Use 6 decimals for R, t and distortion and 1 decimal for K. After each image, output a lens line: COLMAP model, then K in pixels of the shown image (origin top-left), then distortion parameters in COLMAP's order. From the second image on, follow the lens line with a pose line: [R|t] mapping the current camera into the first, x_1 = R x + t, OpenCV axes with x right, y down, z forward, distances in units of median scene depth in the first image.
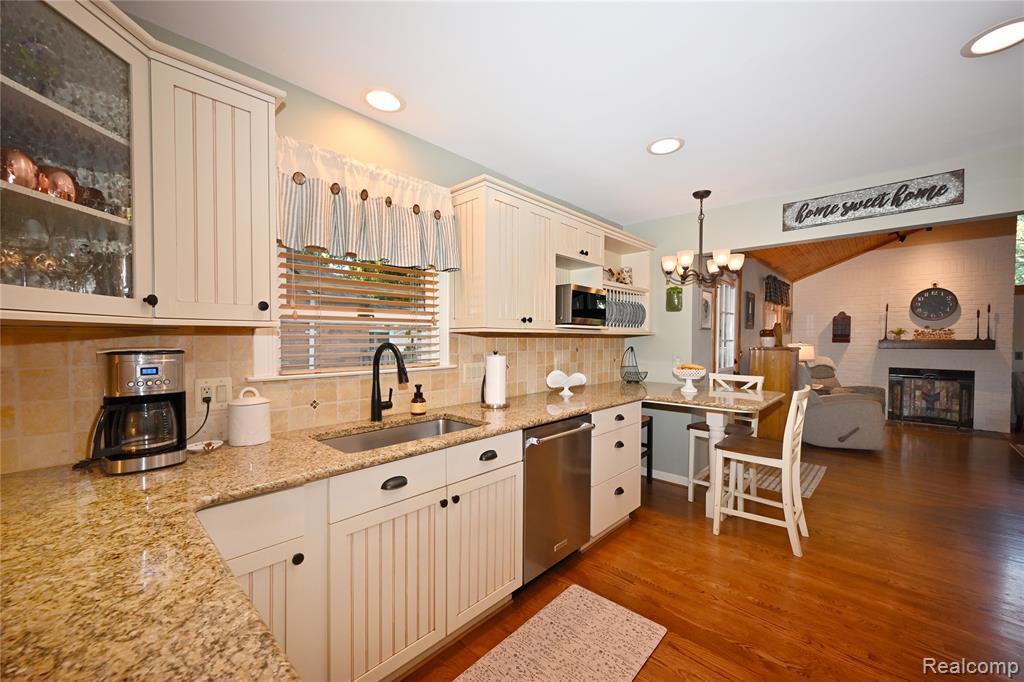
lens RADIAL K [[404.8, 0, 512.0], [0, 404.8, 341.0], [0, 0, 1]] dist [-0.000557, -0.000258]
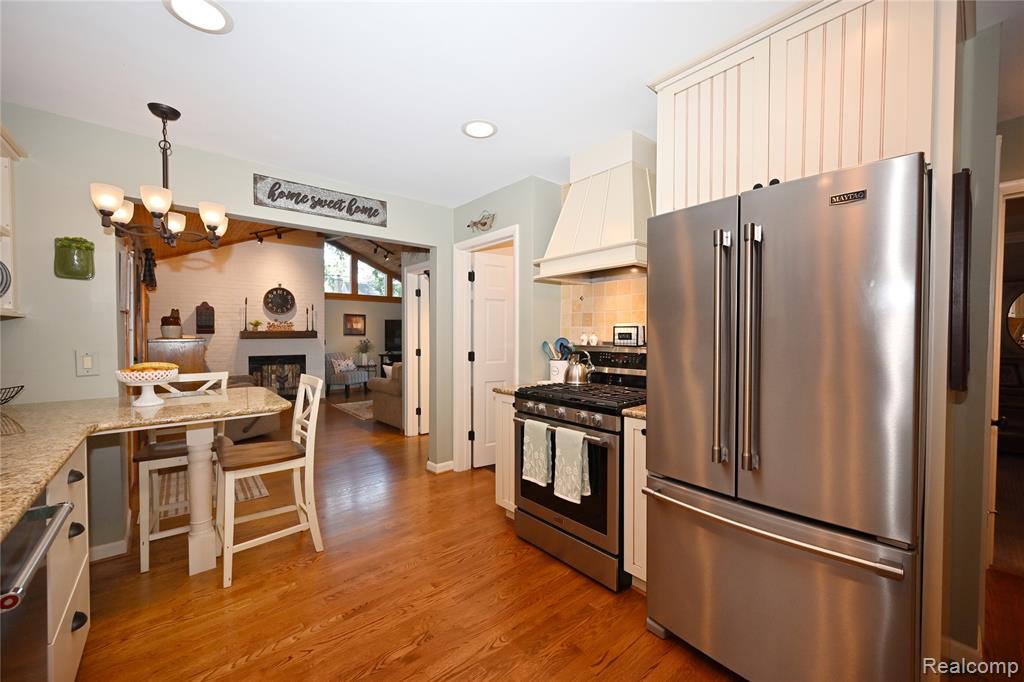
lens RADIAL K [[404.8, 0, 512.0], [0, 404.8, 341.0], [0, 0, 1]] dist [-0.000557, -0.000258]
pose [[0.092940, -0.021027, 0.995450, -0.150237], [0.006602, 0.999768, 0.020502, 0.011131], [-0.995650, 0.004666, 0.093057, 0.339356]]
